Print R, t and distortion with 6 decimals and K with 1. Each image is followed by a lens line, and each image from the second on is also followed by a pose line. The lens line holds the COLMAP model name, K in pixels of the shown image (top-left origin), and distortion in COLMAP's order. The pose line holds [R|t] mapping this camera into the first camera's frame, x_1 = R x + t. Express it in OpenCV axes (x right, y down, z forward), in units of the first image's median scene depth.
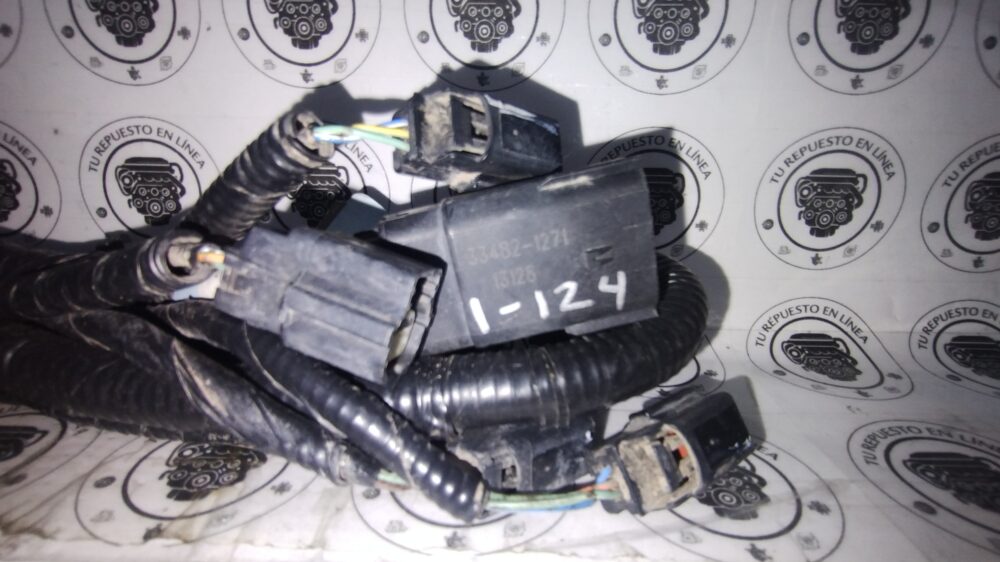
lens RADIAL K [[475.1, 0, 499.2], [0, 475.1, 283.5], [0, 0, 1]] dist [-0.014385, 0.007030]
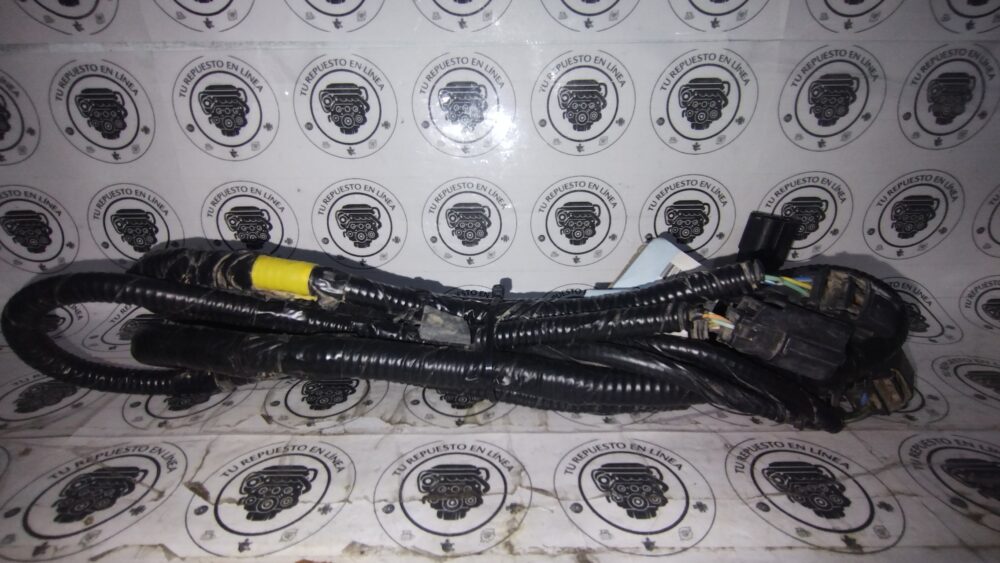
lens RADIAL K [[475.1, 0, 499.2], [0, 475.1, 284.0], [0, 0, 1]] dist [-0.014385, 0.007030]
pose [[0.999324, -0.036519, 0.004182, -0.329342], [0.035981, 0.995119, 0.091890, -0.147033], [-0.007517, -0.091678, 0.995760, -0.586926]]
